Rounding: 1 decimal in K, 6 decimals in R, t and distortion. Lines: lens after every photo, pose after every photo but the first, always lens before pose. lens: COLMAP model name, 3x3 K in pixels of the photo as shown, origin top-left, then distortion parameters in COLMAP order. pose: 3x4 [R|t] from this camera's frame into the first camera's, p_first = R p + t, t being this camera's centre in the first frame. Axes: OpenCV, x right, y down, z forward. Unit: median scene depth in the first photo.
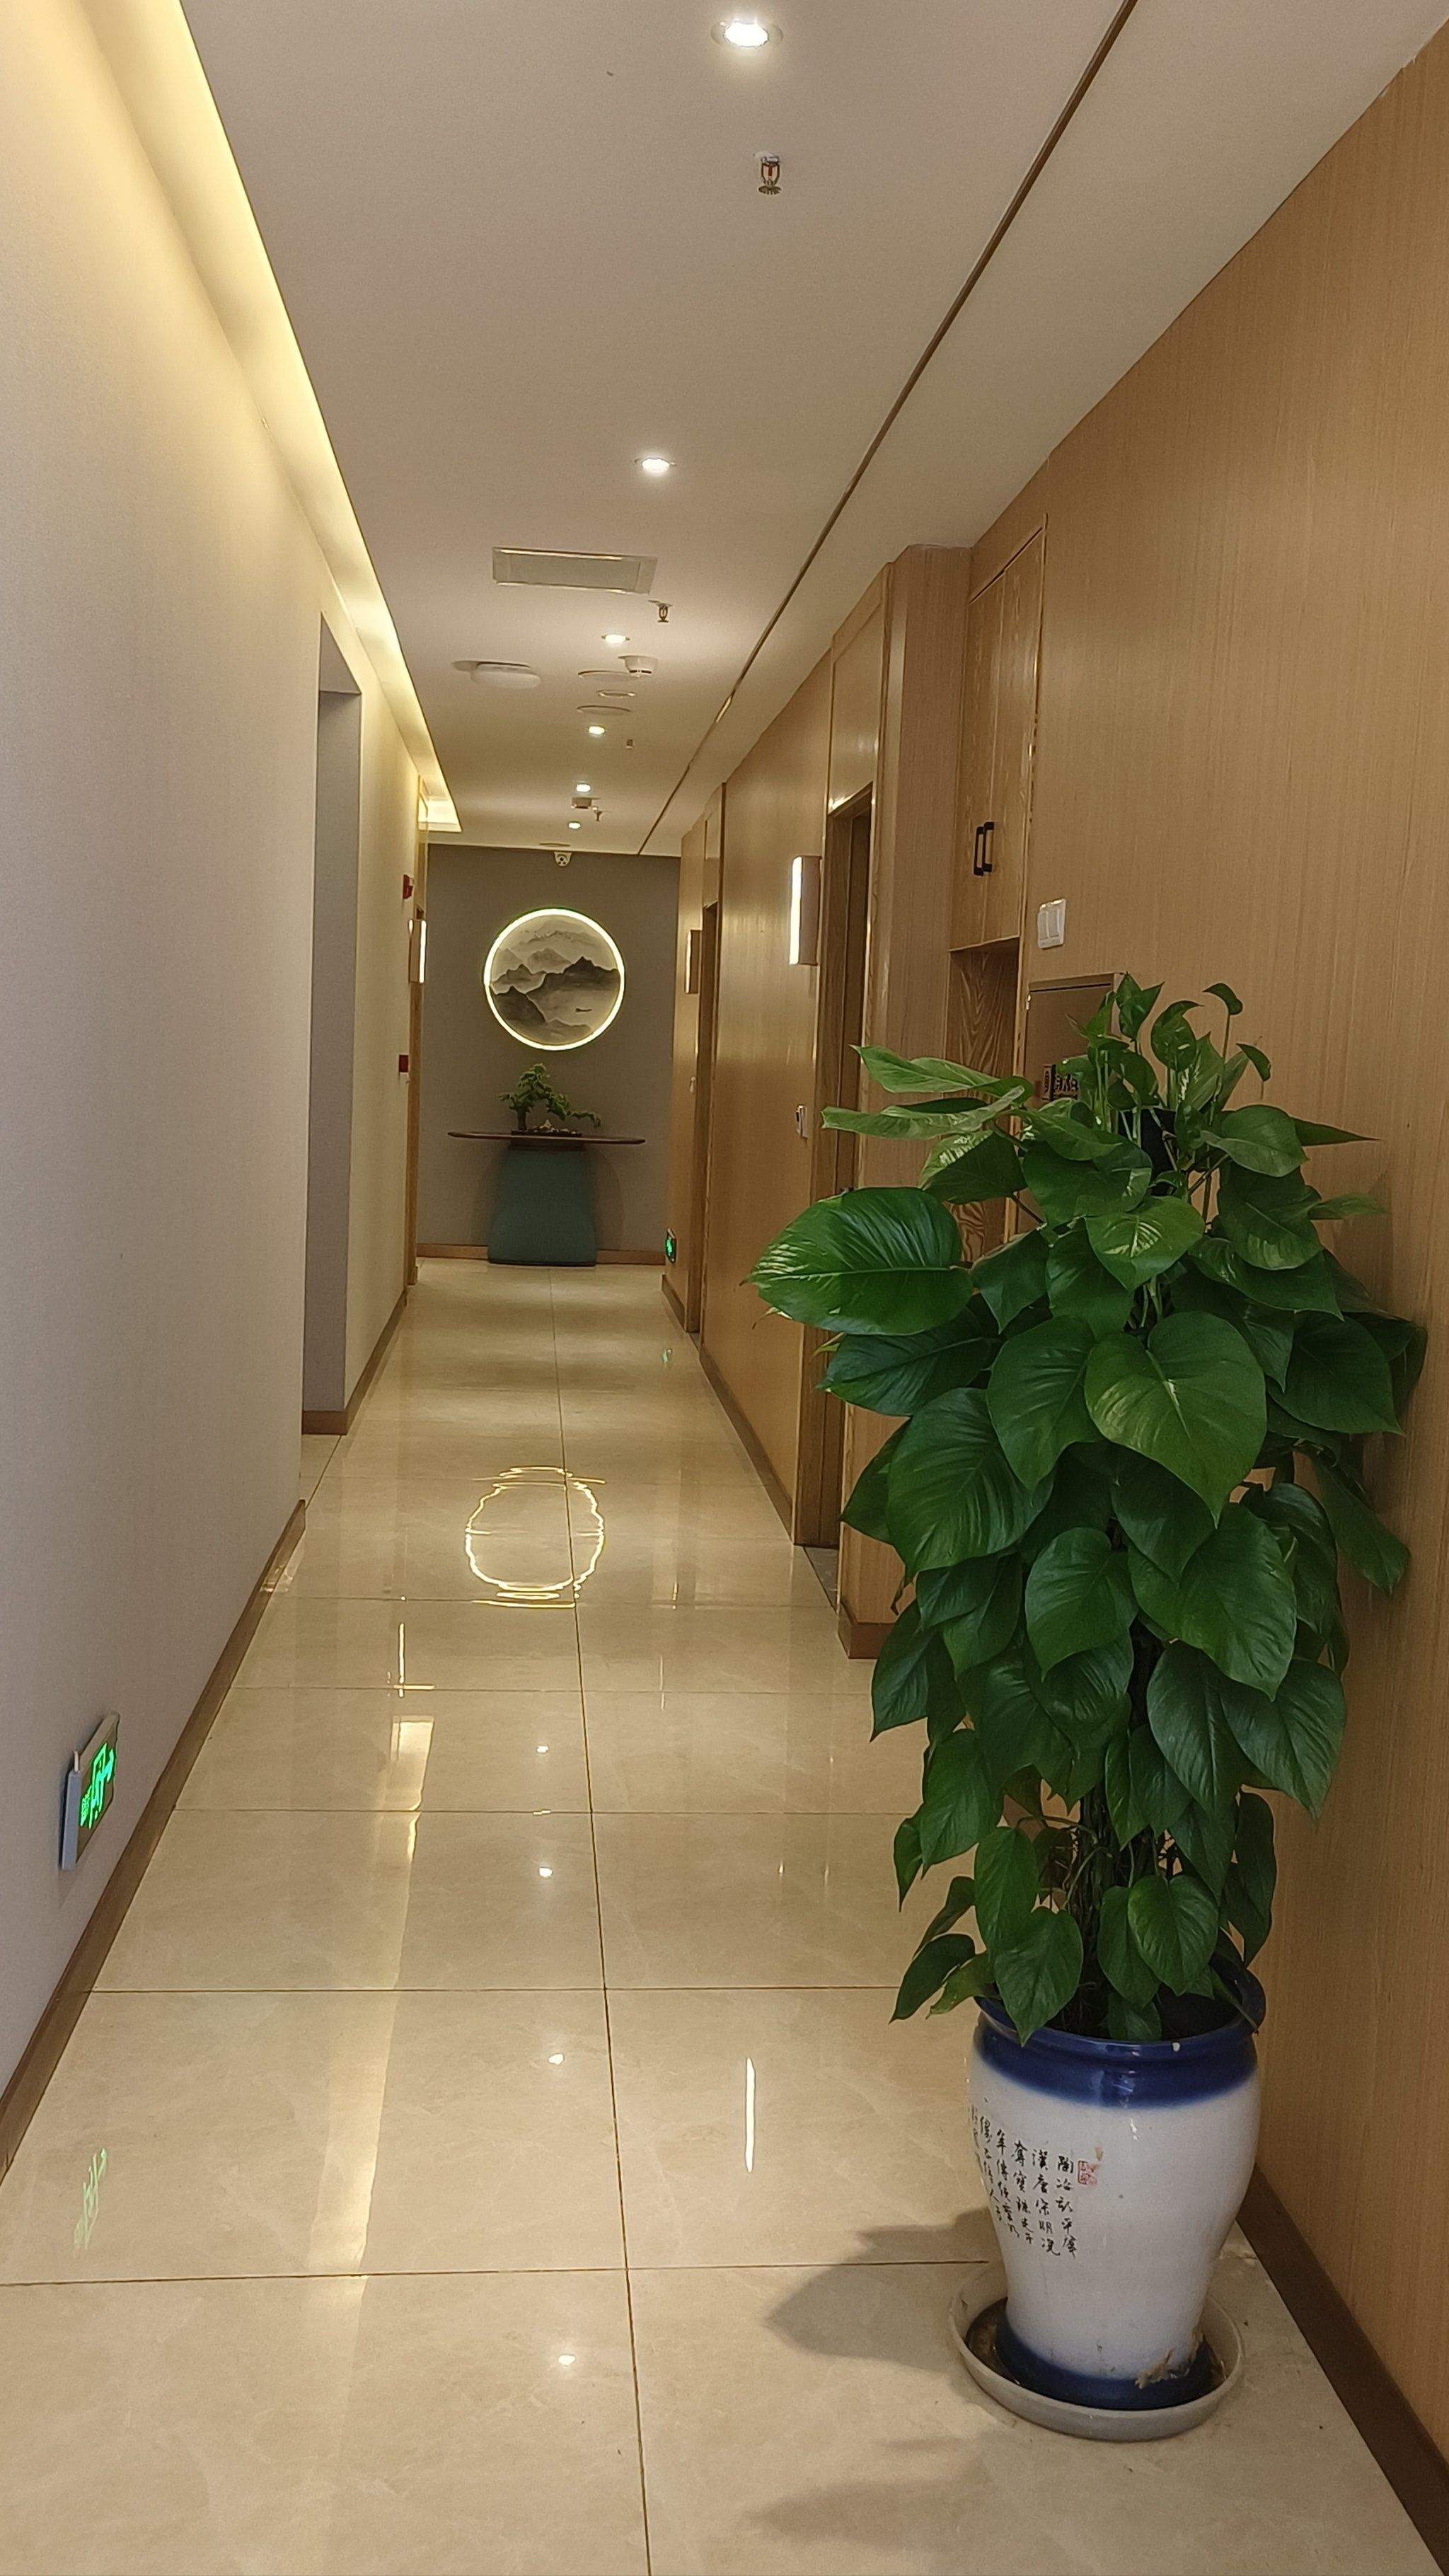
lens RADIAL K [[2153.6, 0, 724.5], [0, 2153.6, 1288.0], [0, 0, 1]] dist [-0.003754, 0.003076]
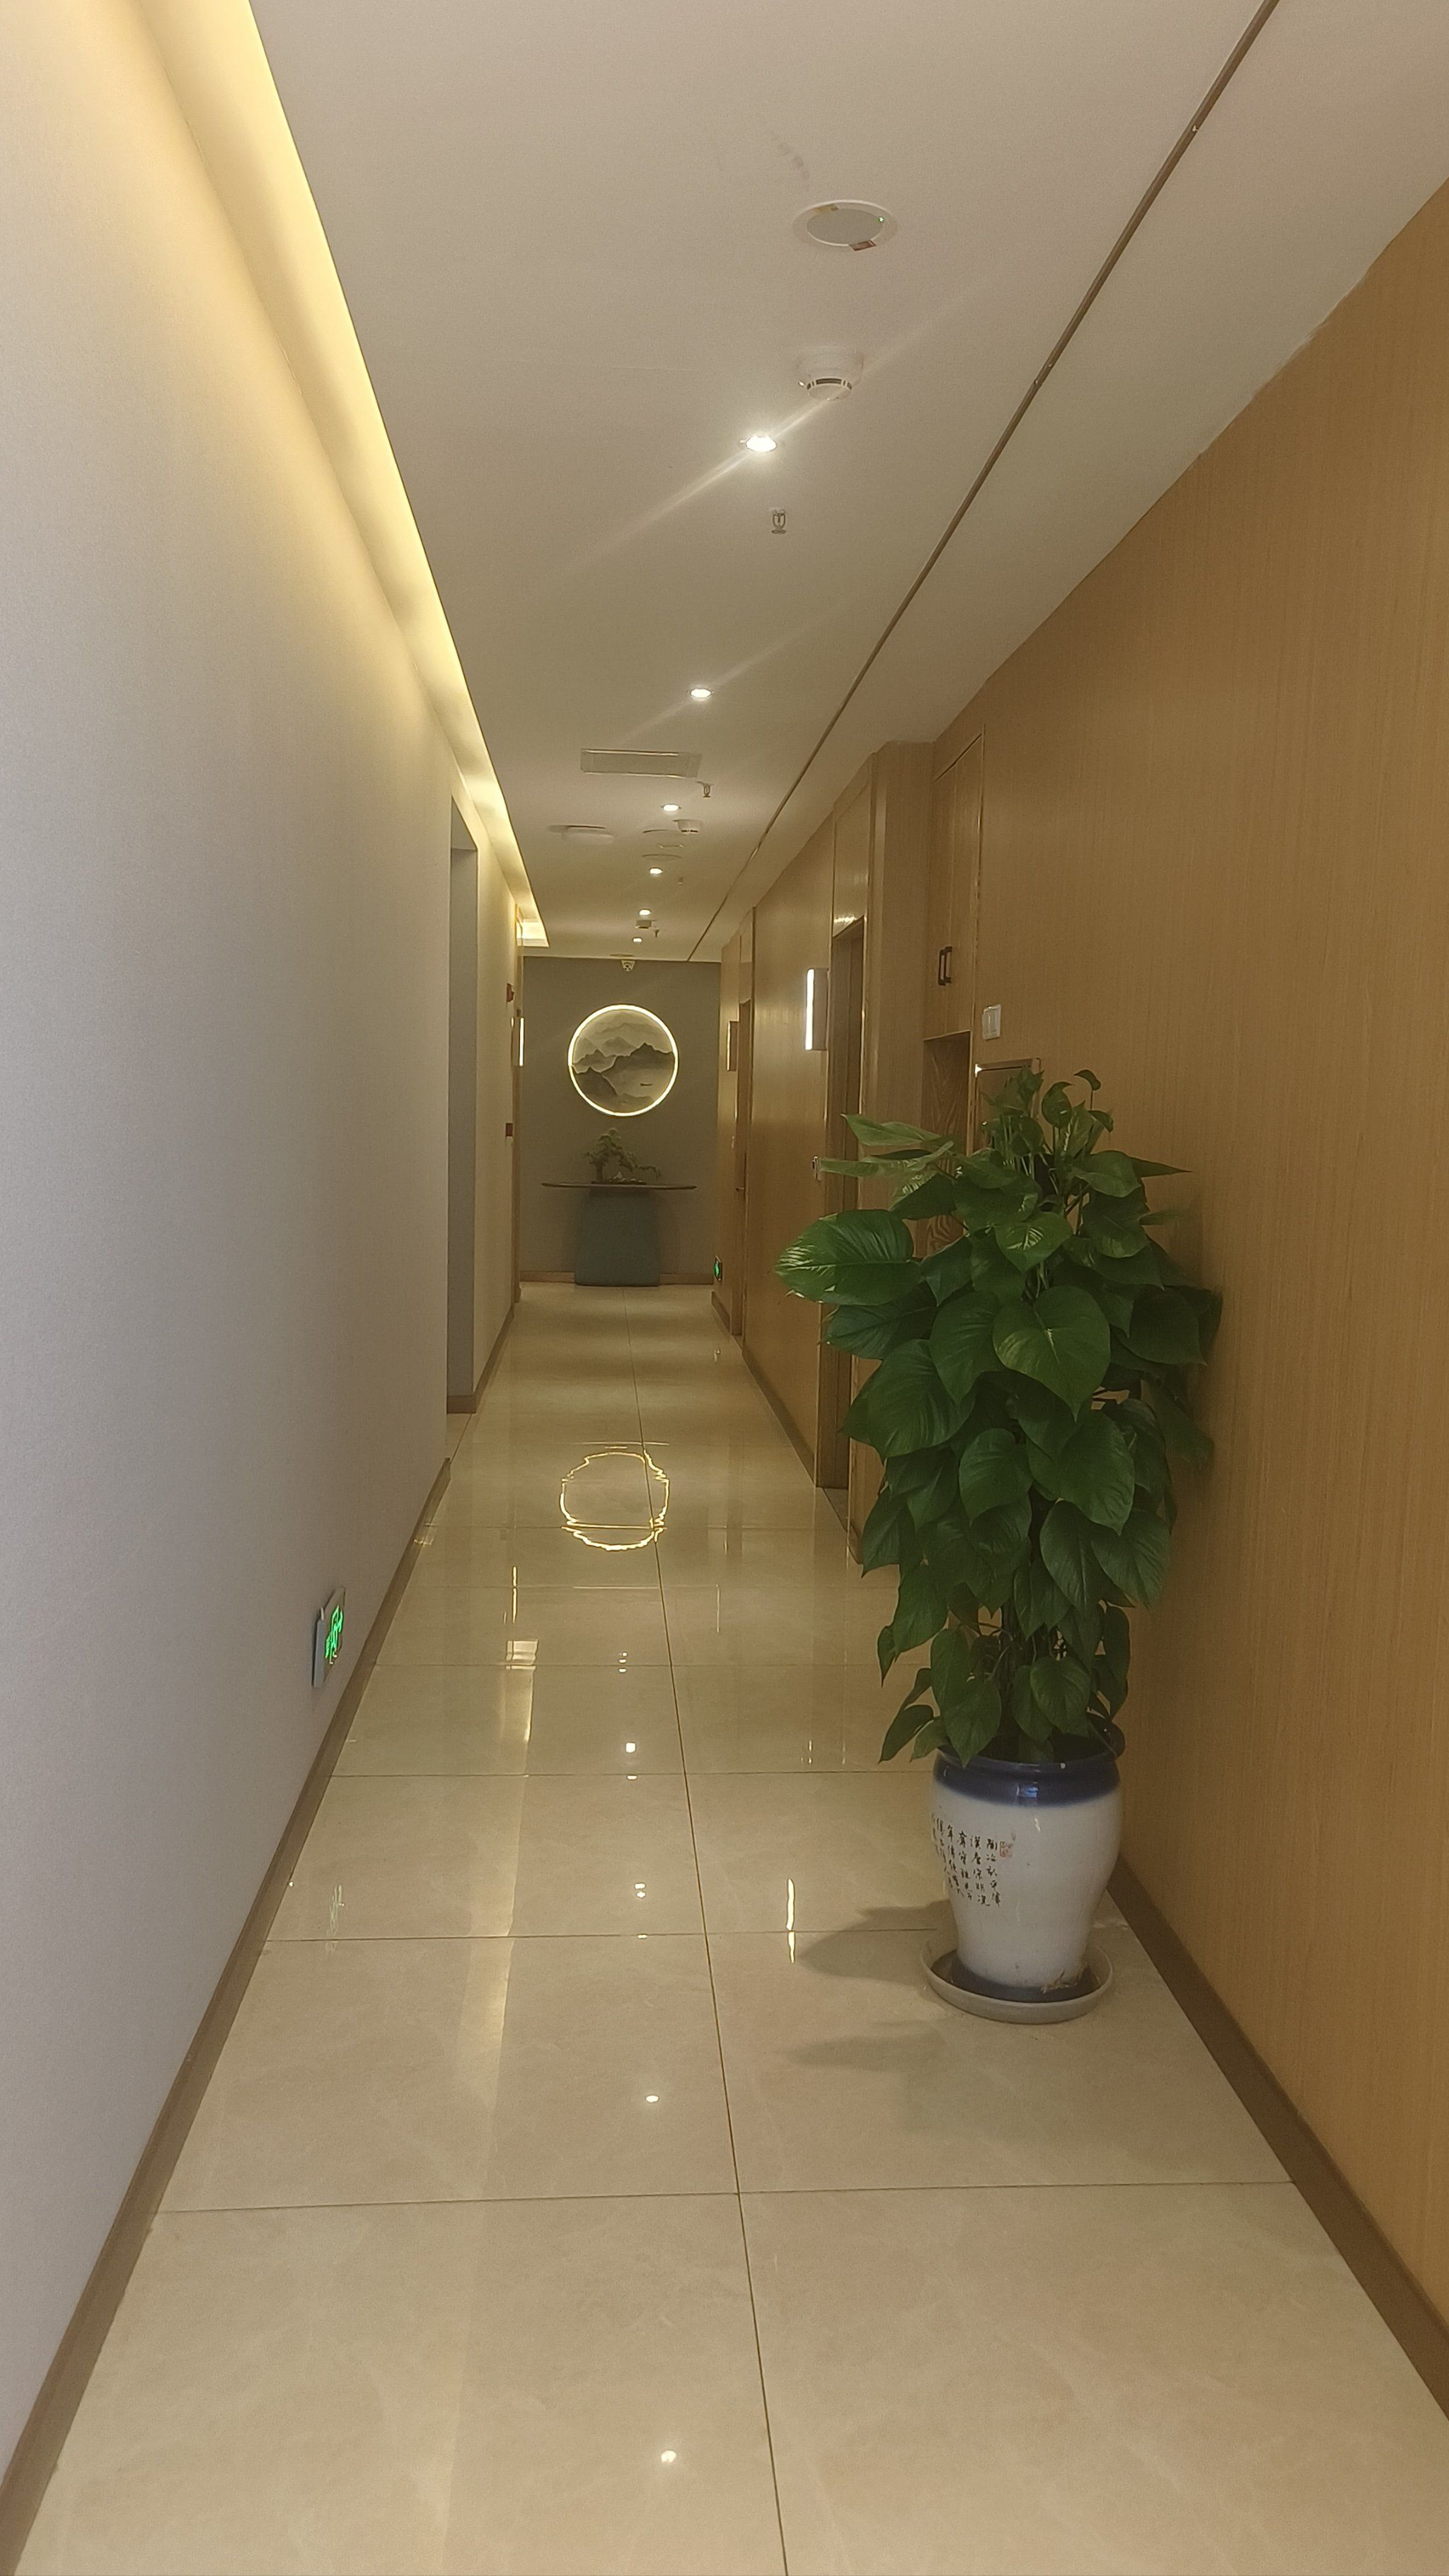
lens RADIAL K [[1791.7, 0, 717.6], [0, 1791.7, 1328.6], [0, 0, 1]] dist [0.062271, -0.000573]
pose [[0.999571, -0.016048, -0.024490, 0.000649], [0.016293, 0.999819, 0.009843, 0.022897], [0.024327, -0.010238, 0.999652, -0.264068]]
